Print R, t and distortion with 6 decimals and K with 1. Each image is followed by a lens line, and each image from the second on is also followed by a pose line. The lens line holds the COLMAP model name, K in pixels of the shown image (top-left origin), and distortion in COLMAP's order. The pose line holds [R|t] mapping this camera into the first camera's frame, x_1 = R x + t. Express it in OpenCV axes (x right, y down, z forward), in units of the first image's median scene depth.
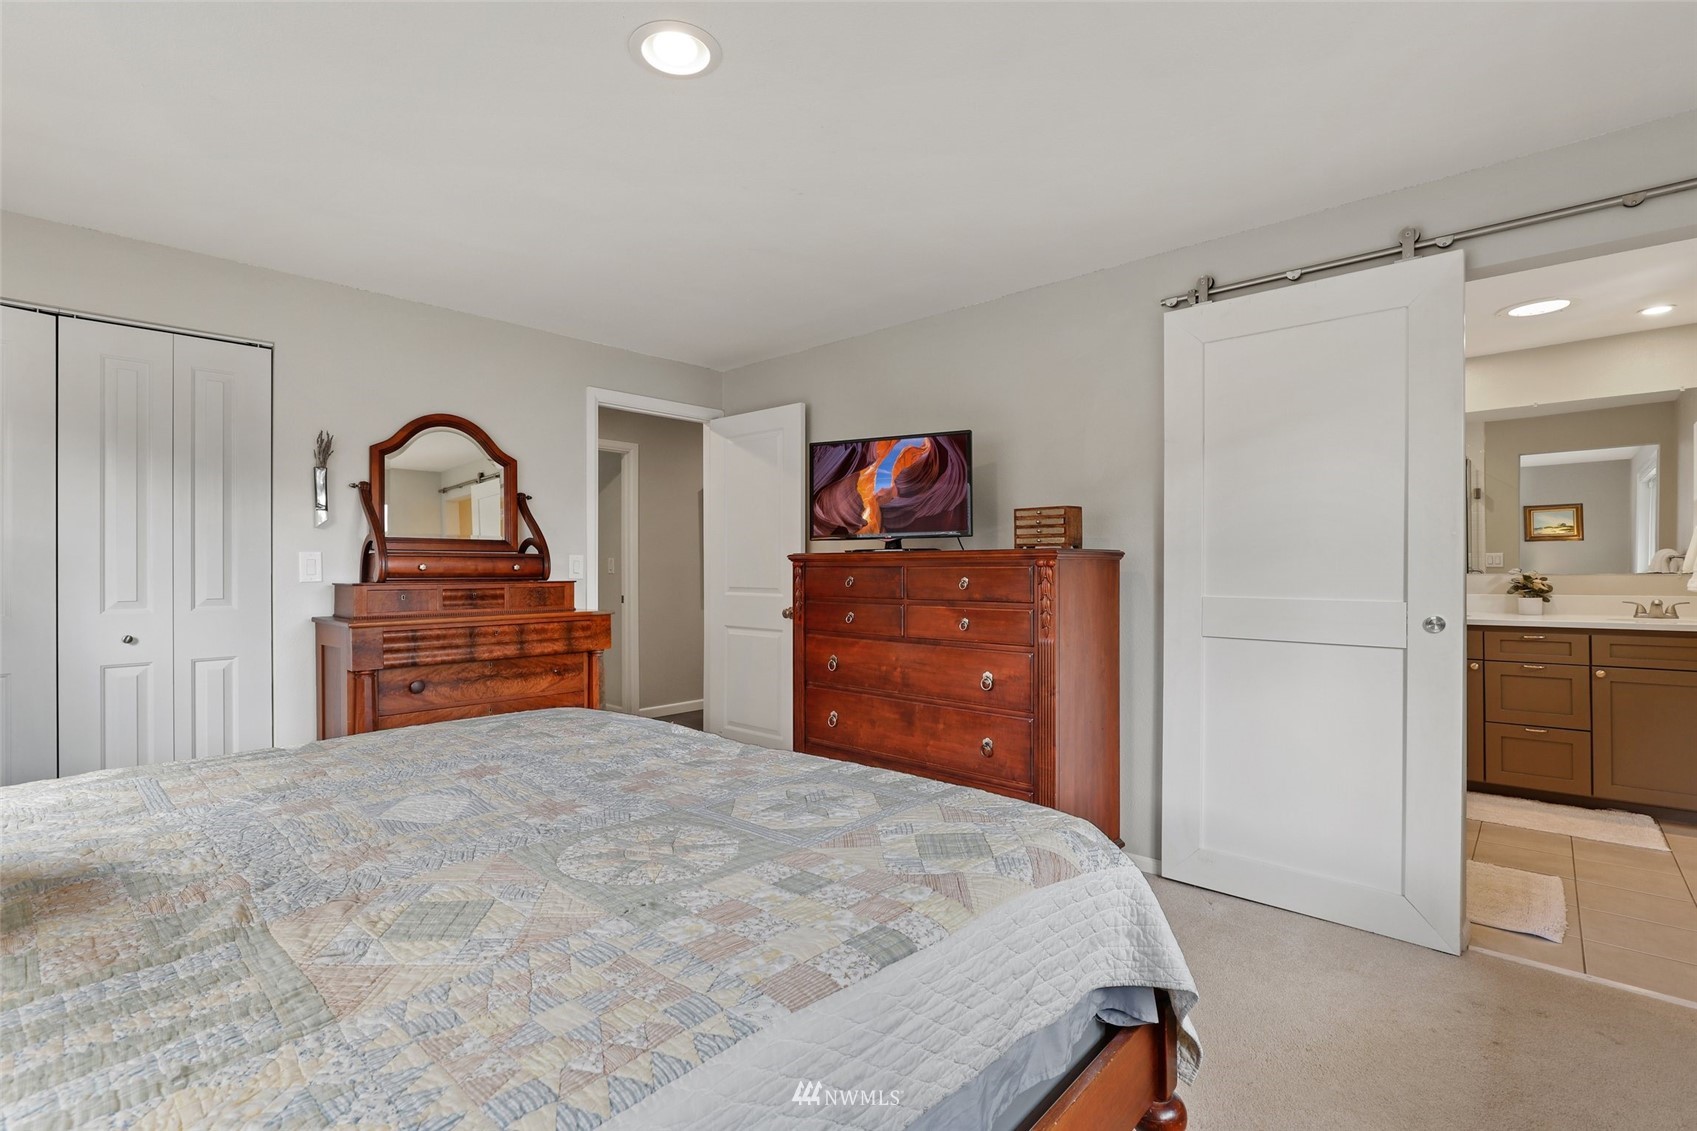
lens RADIAL K [[792.4, 0, 845.8], [0, 792.4, 564.3], [0, 0, 1]] dist [-0.000946, 0.000665]
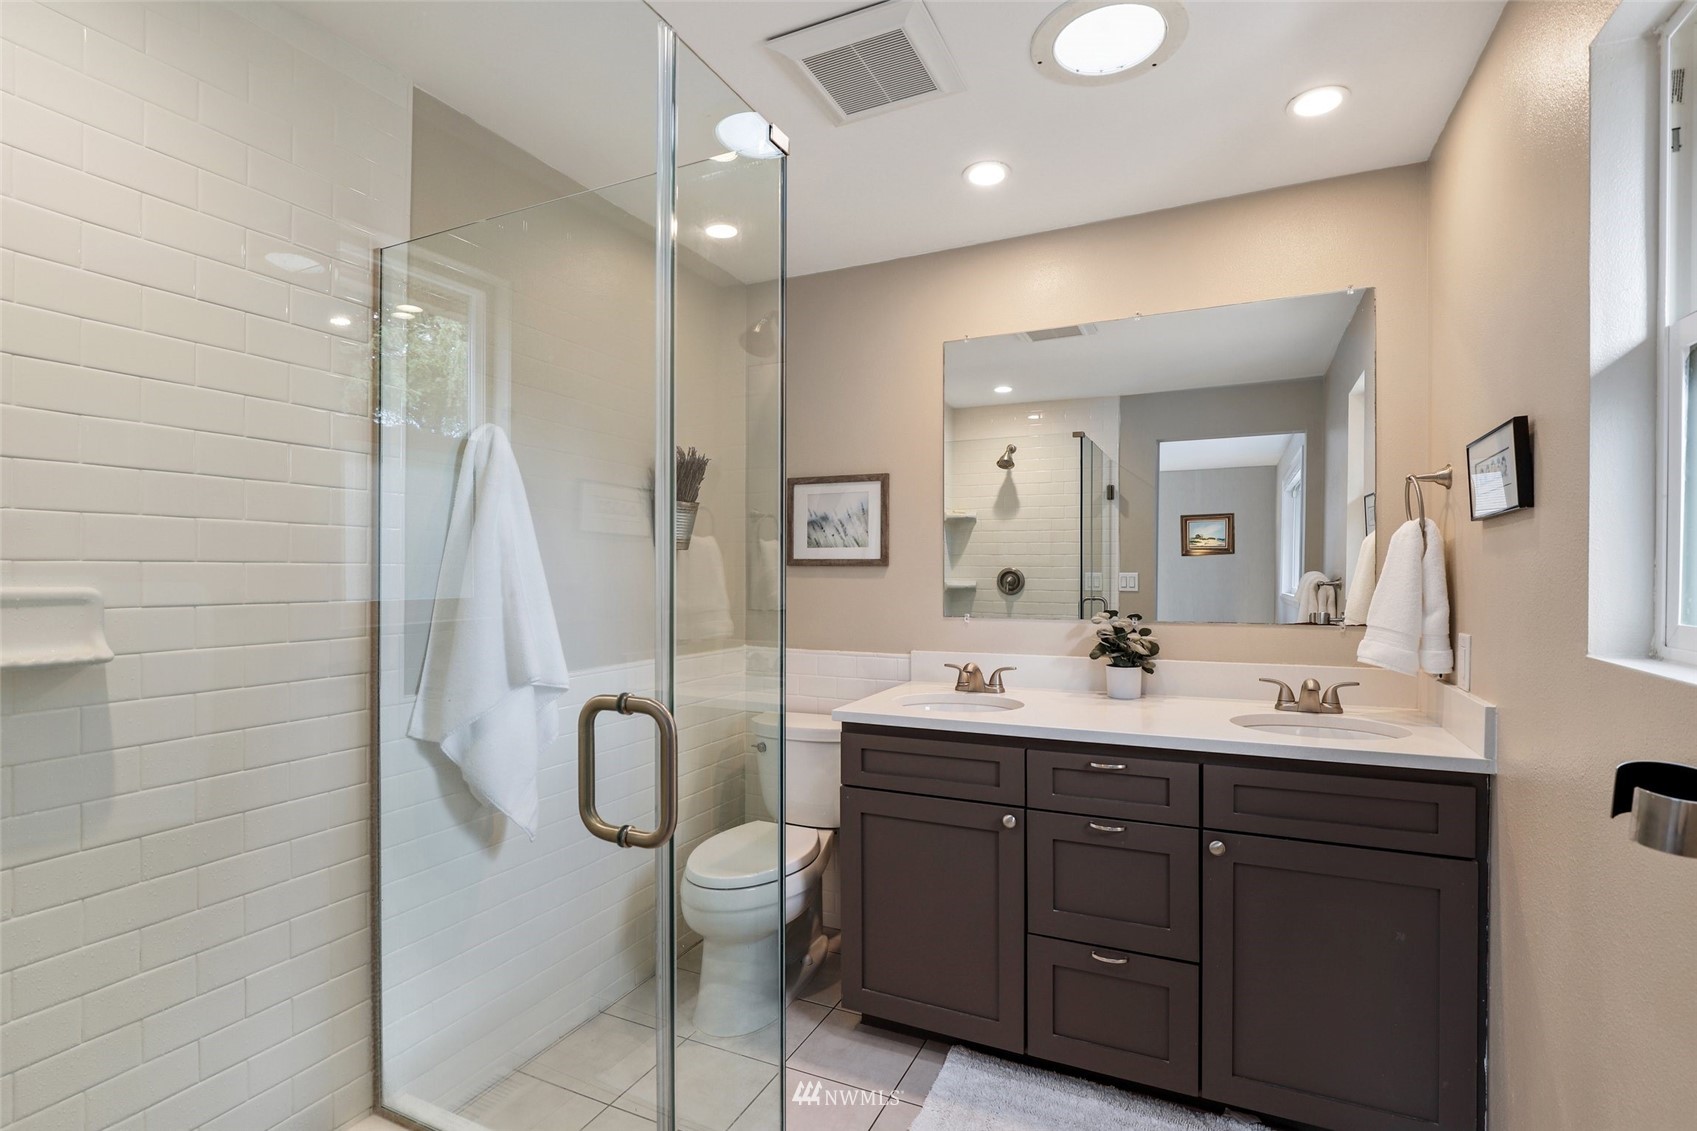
lens RADIAL K [[792.4, 0, 849.4], [0, 792.4, 569.3], [0, 0, 1]] dist [-0.000946, 0.000665]
pose [[0.959361, 0.008482, 0.282055, 0.526516], [-0.009786, 0.999947, 0.003215, -0.024857], [-0.282013, -0.005844, 0.959393, 0.527814]]
